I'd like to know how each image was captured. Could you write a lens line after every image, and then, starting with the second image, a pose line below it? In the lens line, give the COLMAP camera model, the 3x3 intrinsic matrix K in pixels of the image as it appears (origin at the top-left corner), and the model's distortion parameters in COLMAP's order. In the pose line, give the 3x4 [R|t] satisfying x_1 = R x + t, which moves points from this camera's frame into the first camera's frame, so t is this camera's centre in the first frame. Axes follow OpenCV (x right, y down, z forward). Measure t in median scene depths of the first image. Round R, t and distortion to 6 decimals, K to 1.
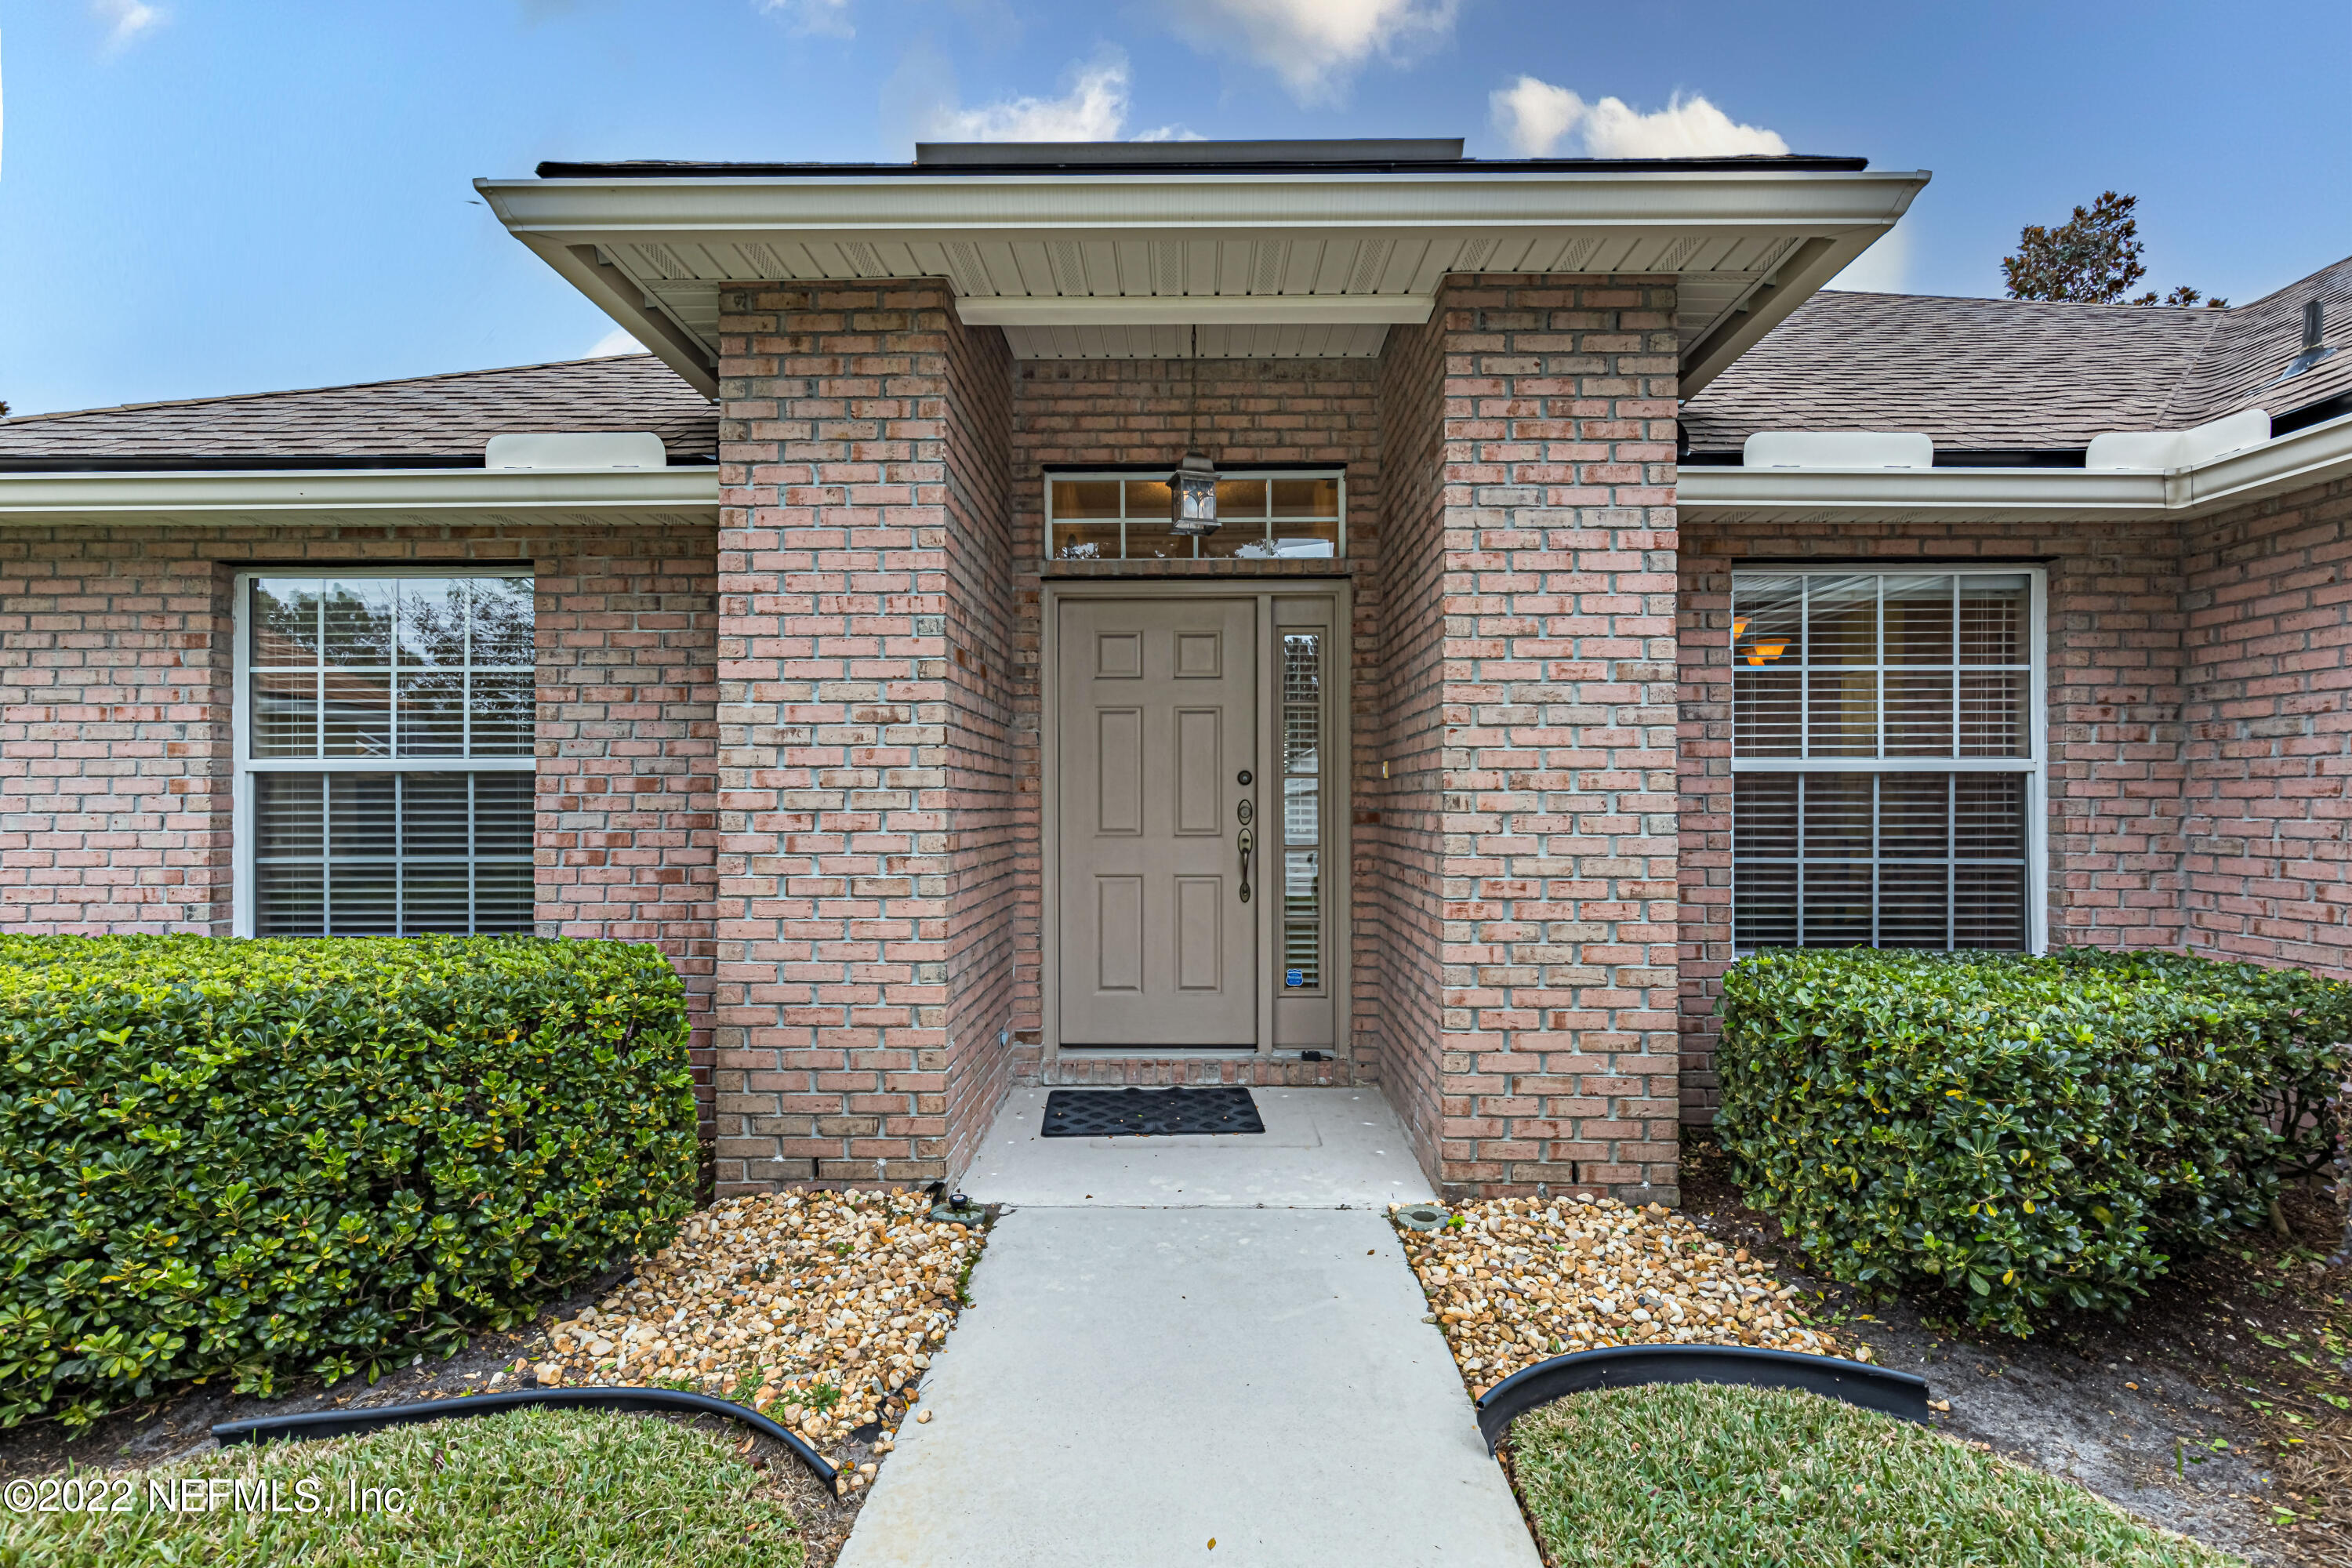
lens RADIAL K [[1061.8, 0, 1170.5], [0, 1061.8, 812.2], [0, 0, 1]] dist [0.004636, -0.001128]
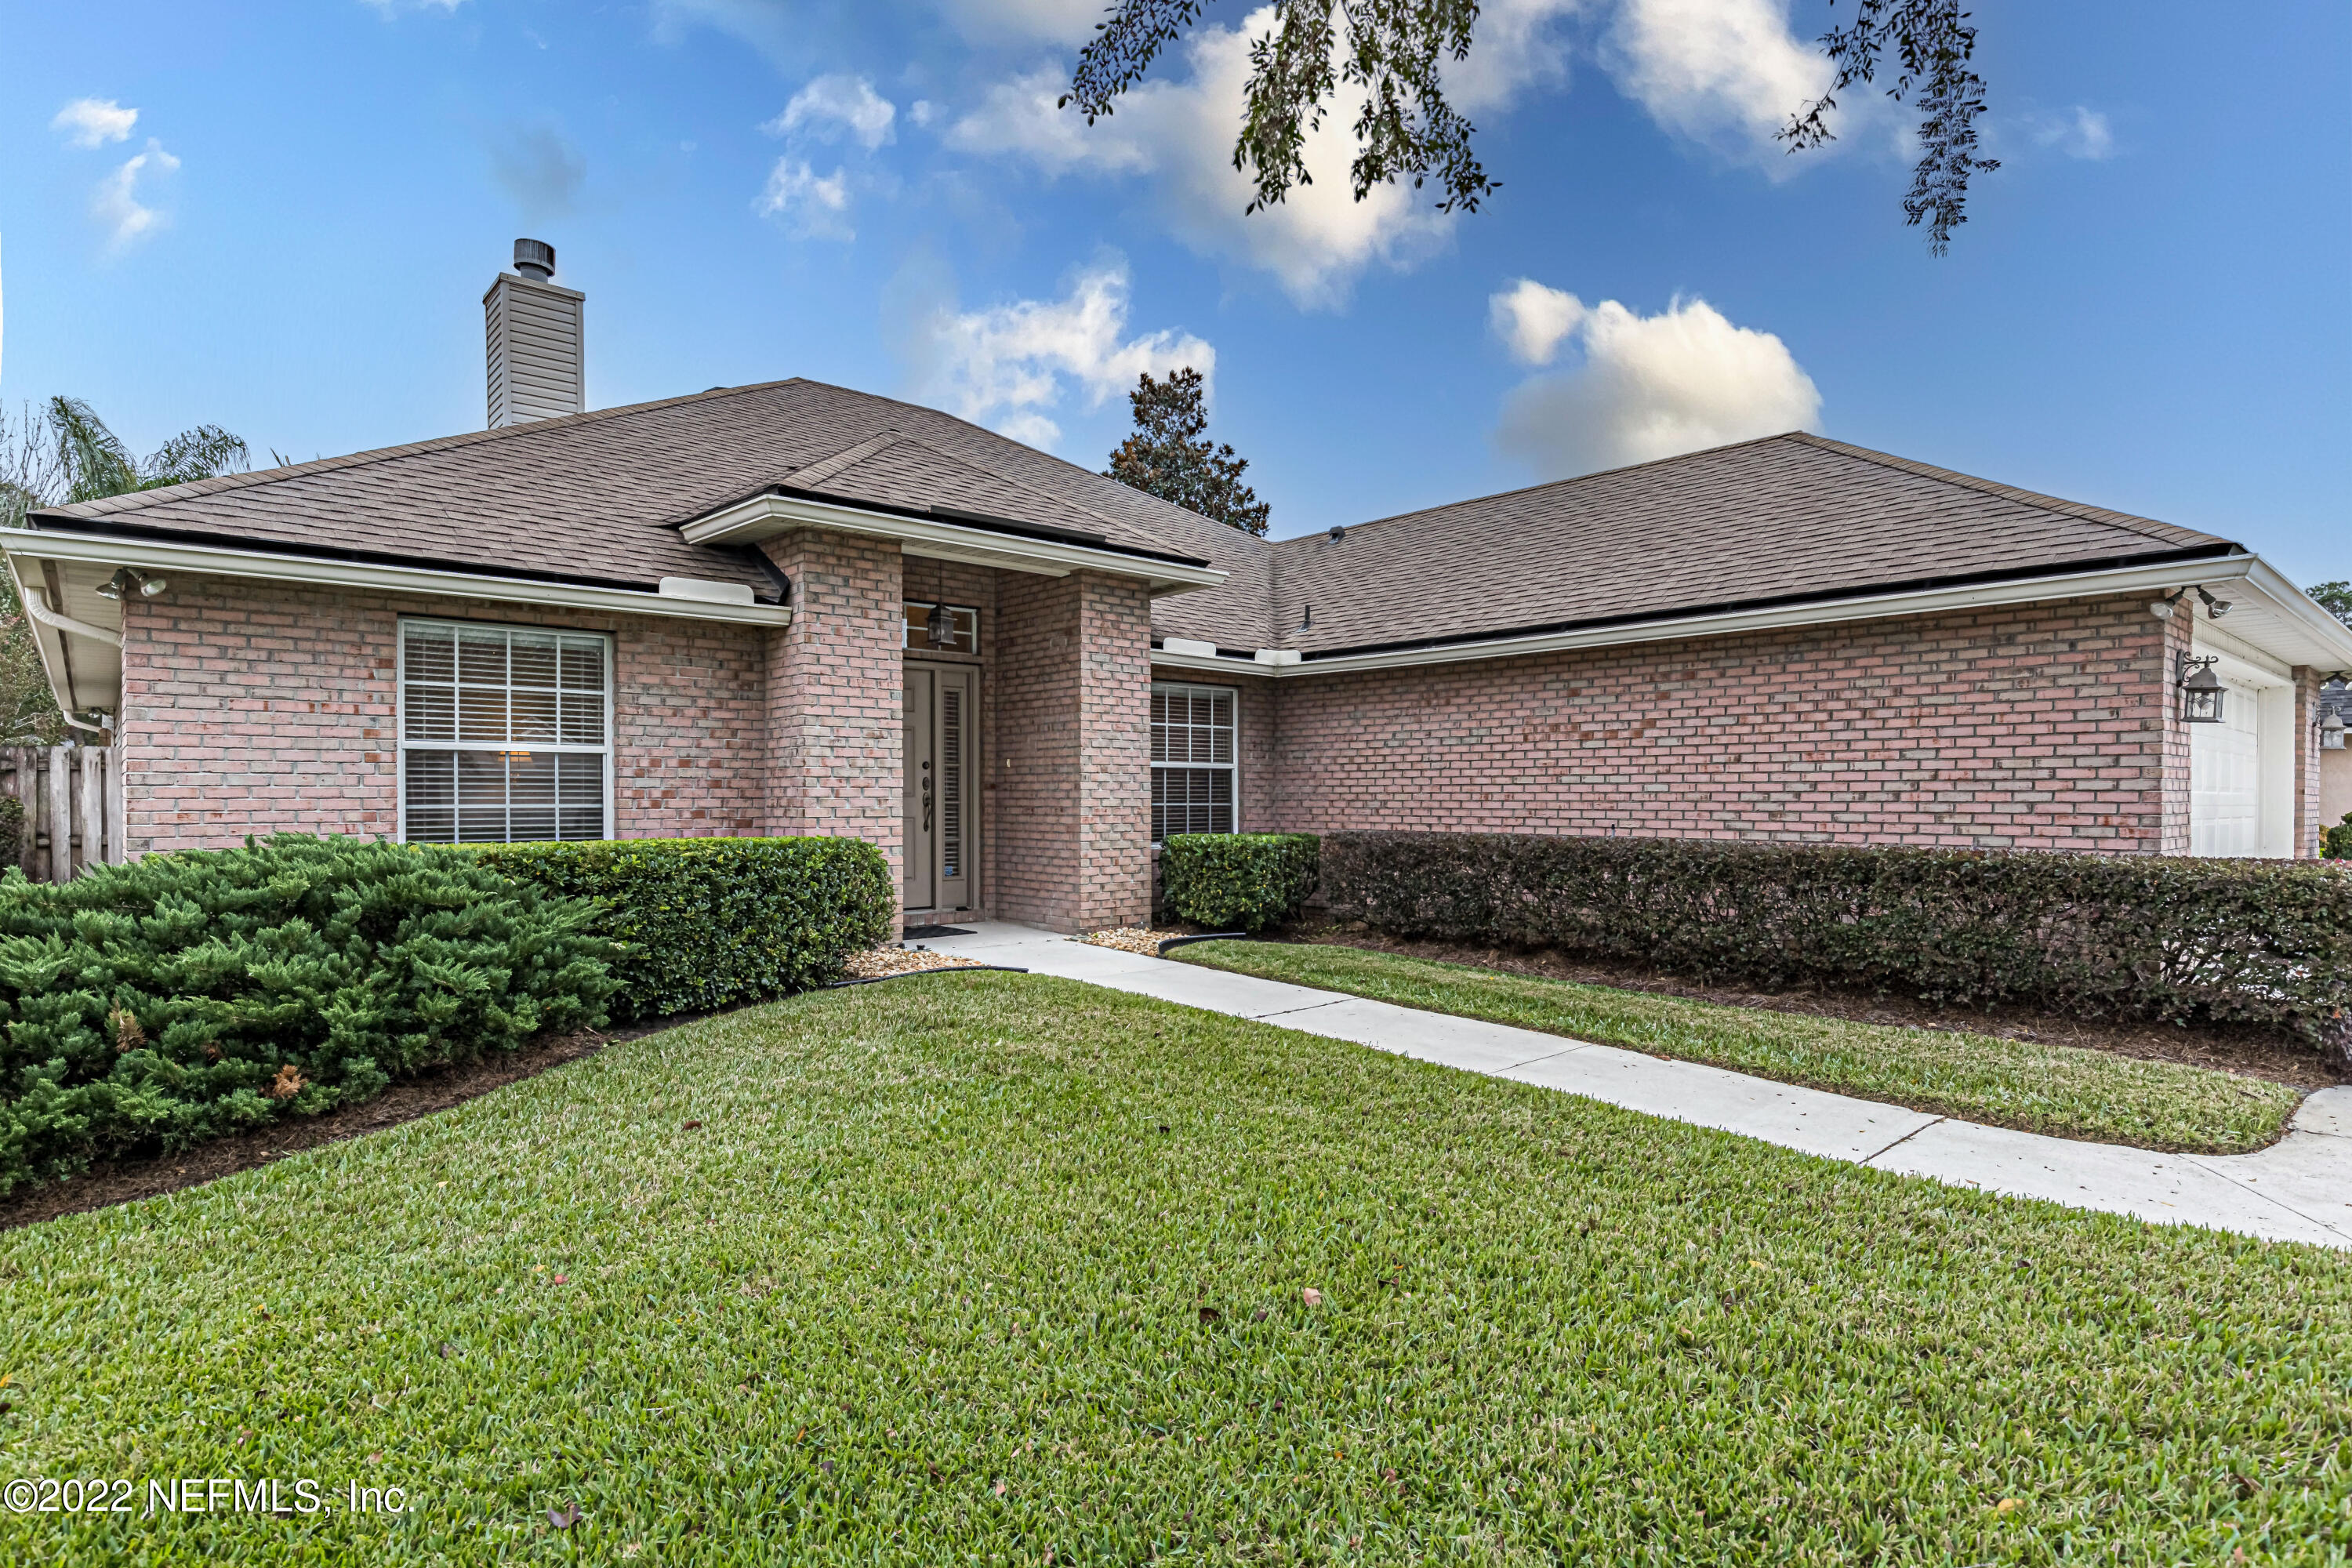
lens RADIAL K [[1206.8, 0, 1181.5], [0, 1206.8, 789.4], [0, 0, 1]] dist [-0.006551, 0.000889]
pose [[0.737421, 0.005661, 0.675409, -1.247054], [0.002440, 0.999936, -0.011045, 0.043296], [-0.675429, 0.009792, 0.737360, -1.058003]]
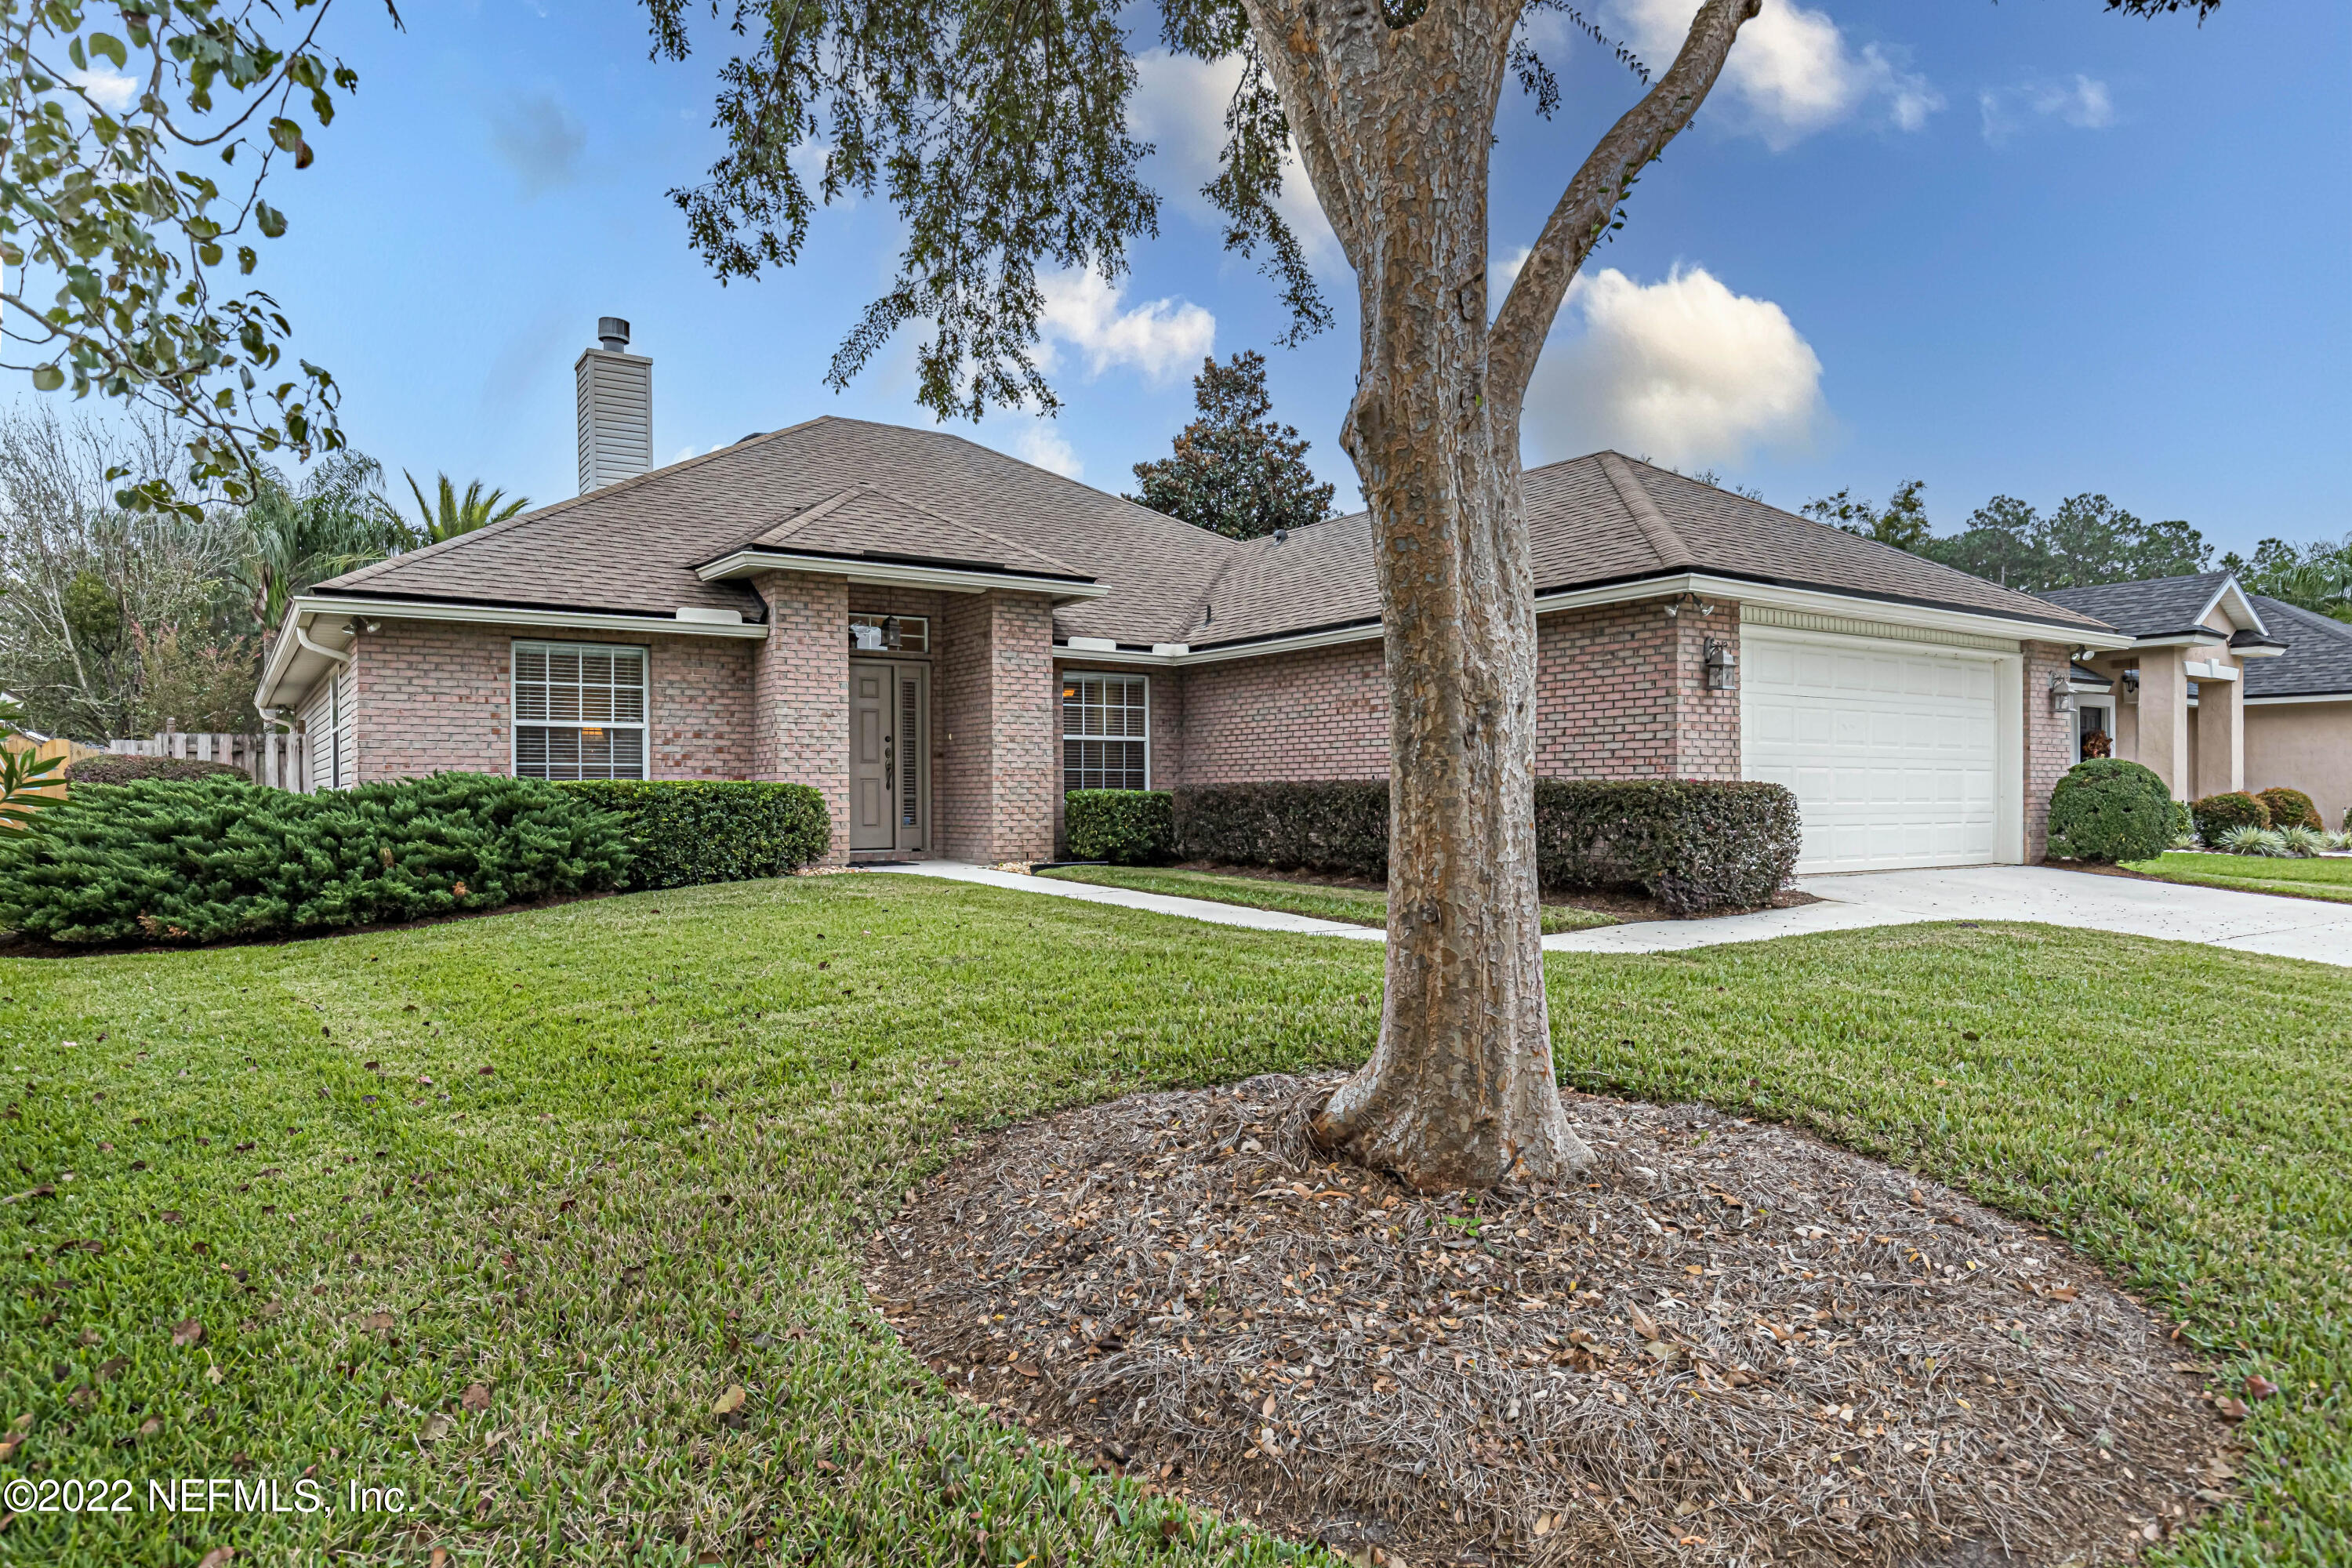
lens RADIAL K [[1369.2, 0, 1158.9], [0, 1369.2, 773.0], [0, 0, 1]] dist [-0.006631, -0.000192]
pose [[0.820649, 0.007266, 0.571387, -1.463947], [0.007096, 0.999712, -0.022905, 0.148519], [-0.571389, 0.022851, 0.820361, -2.334176]]
